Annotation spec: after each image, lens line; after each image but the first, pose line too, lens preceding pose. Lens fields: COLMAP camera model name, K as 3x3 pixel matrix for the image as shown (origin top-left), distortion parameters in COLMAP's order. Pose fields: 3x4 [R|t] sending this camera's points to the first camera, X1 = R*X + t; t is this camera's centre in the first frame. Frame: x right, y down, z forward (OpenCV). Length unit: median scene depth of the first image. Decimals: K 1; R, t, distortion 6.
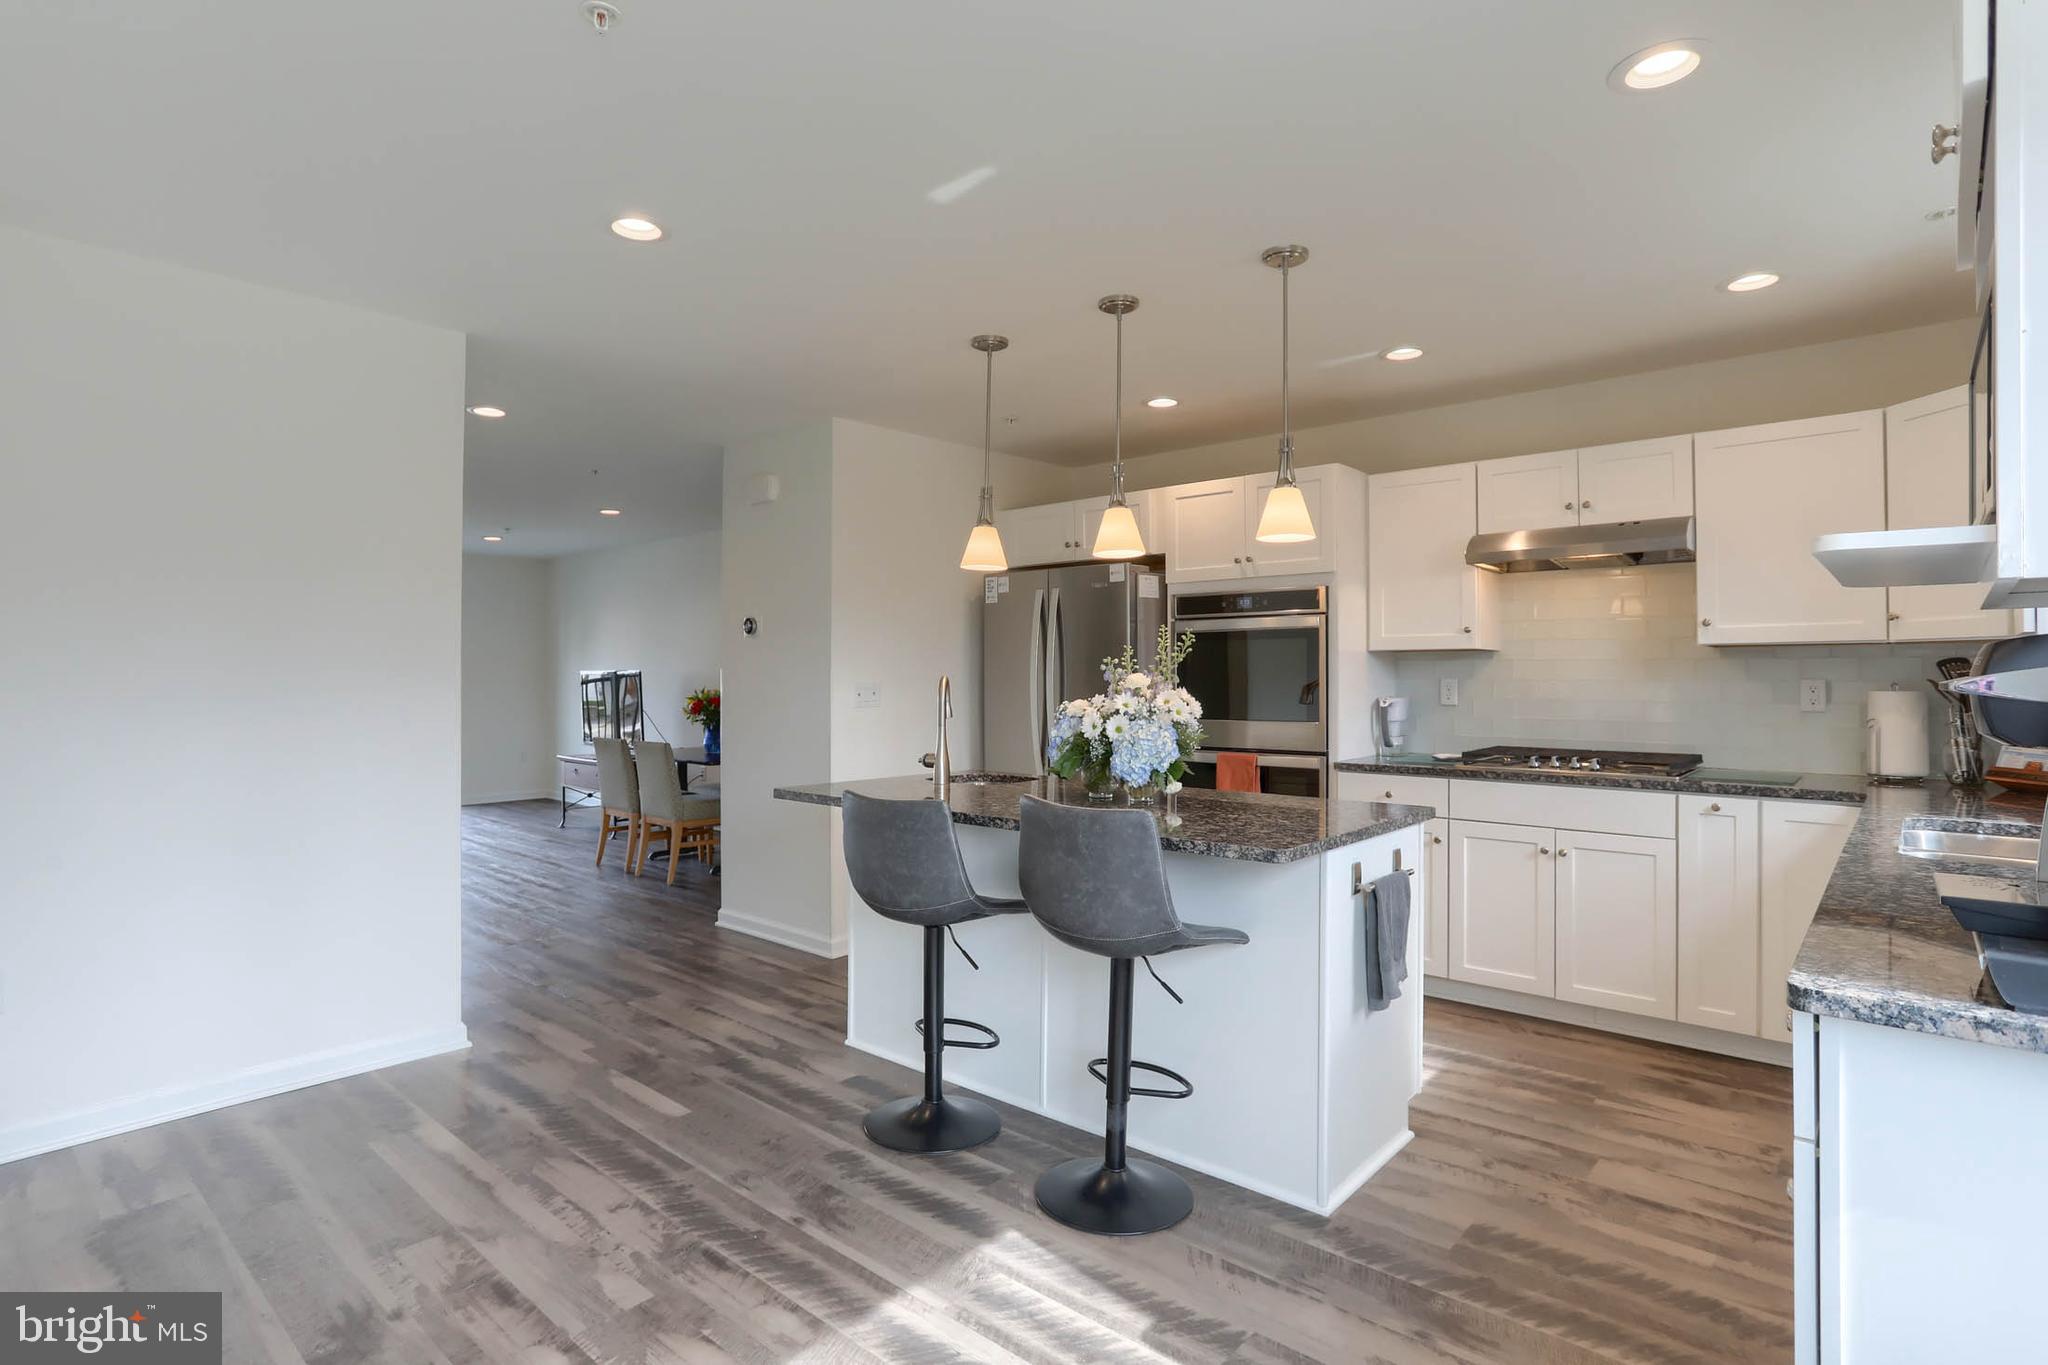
lens RADIAL K [[1012.9, 0, 1028.2], [0, 1012.9, 673.9], [0, 0, 1]] dist [-0.068604, 0.048278]
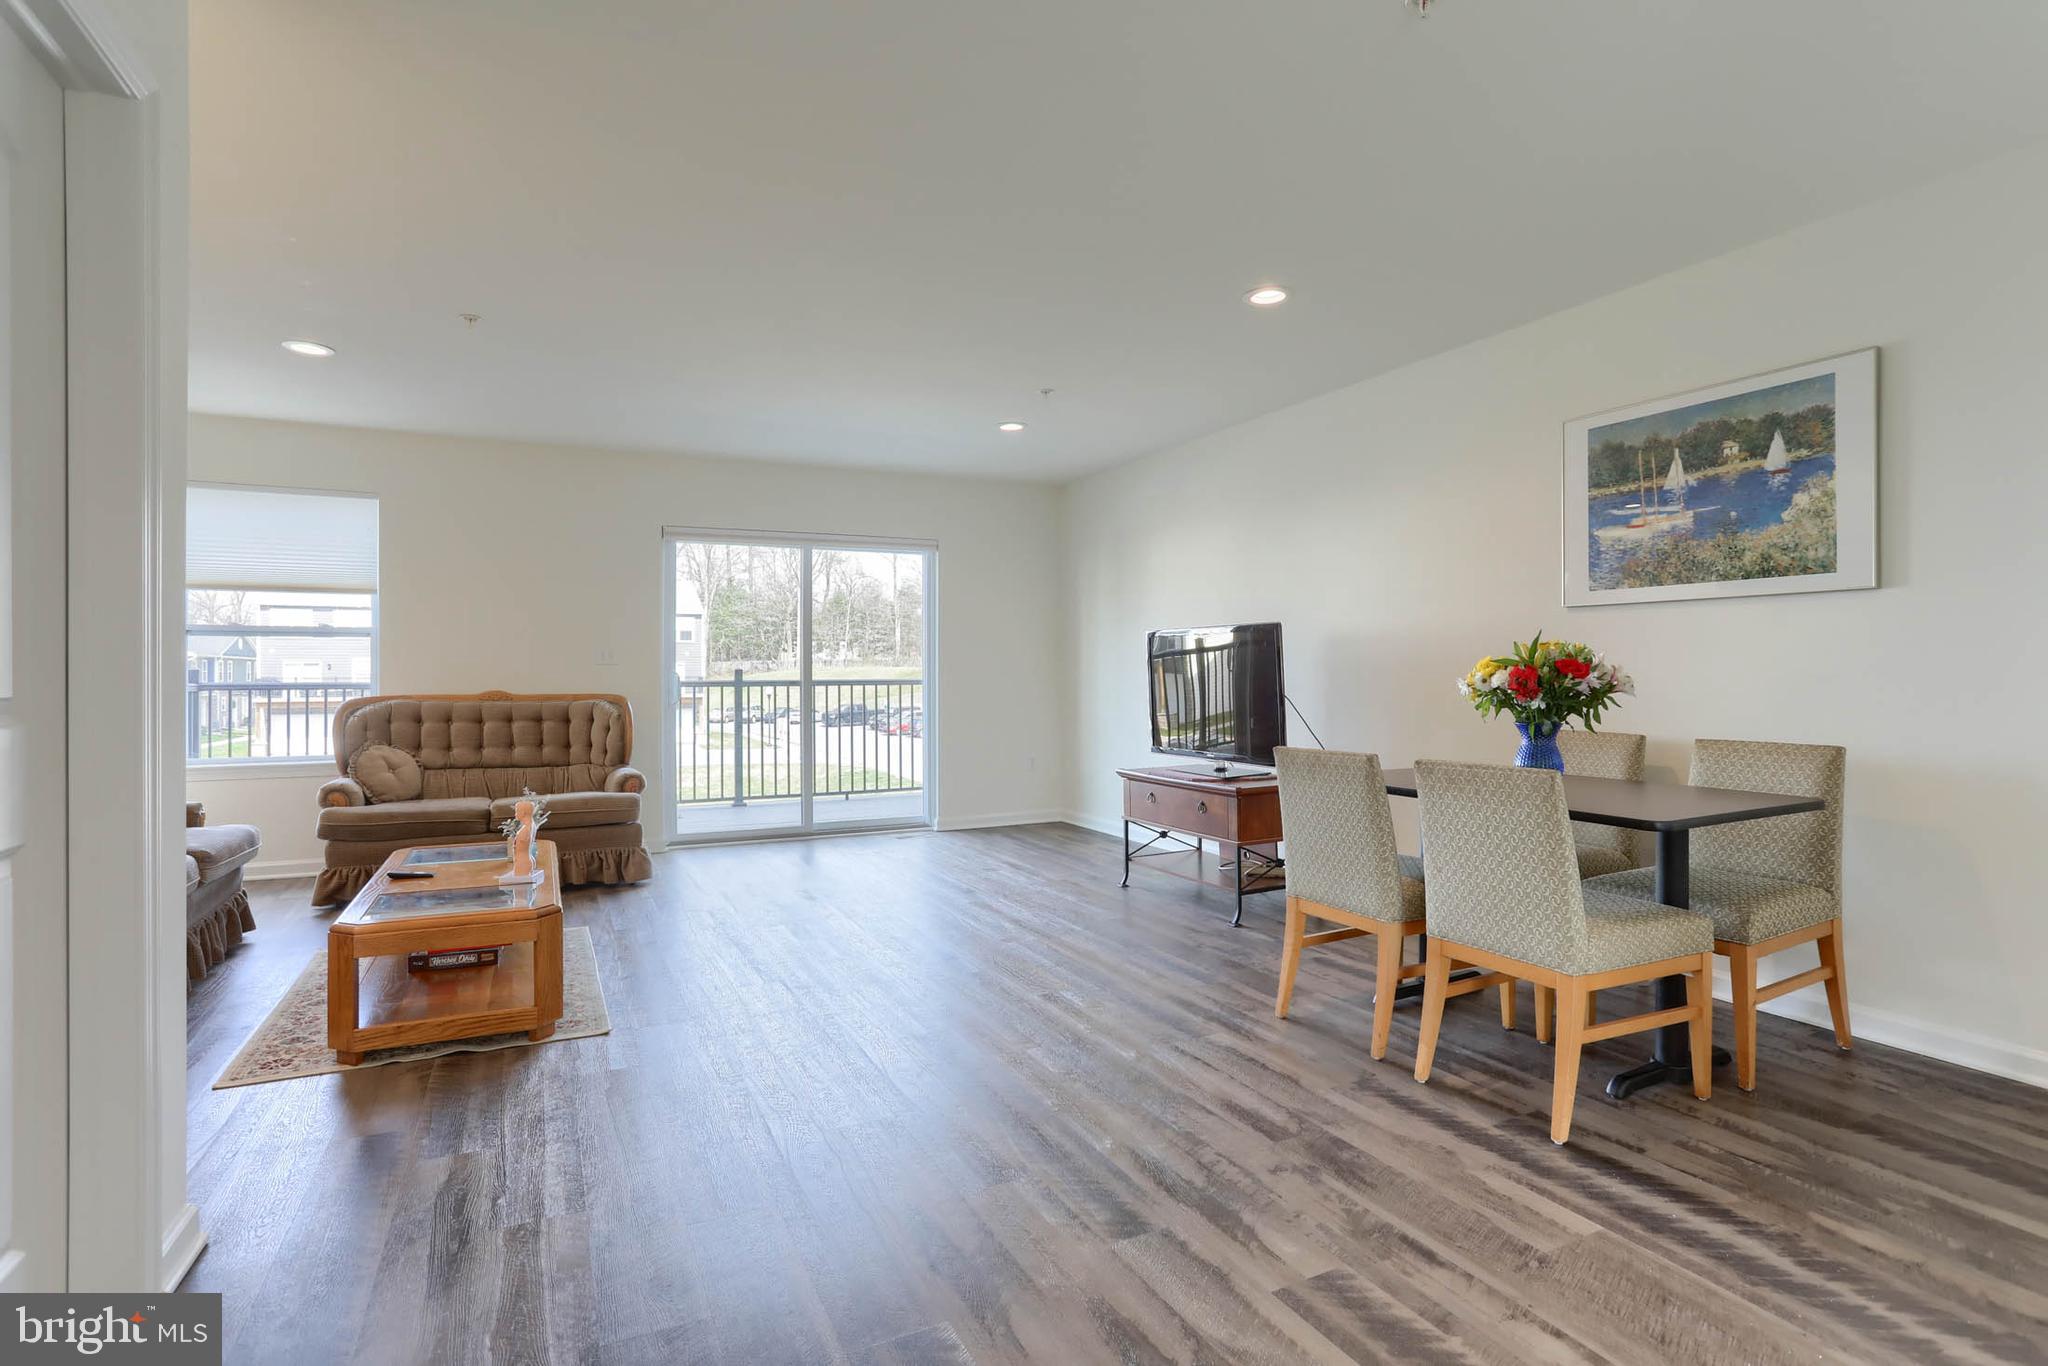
lens RADIAL K [[1012.9, 0, 1028.2], [0, 1012.9, 674.4], [0, 0, 1]] dist [-0.068604, 0.048278]
pose [[0.921098, -0.000309, -0.389331, -0.583550], [0.001256, 0.999997, 0.002180, 0.047298], [0.389329, -0.002497, 0.921095, 0.856537]]
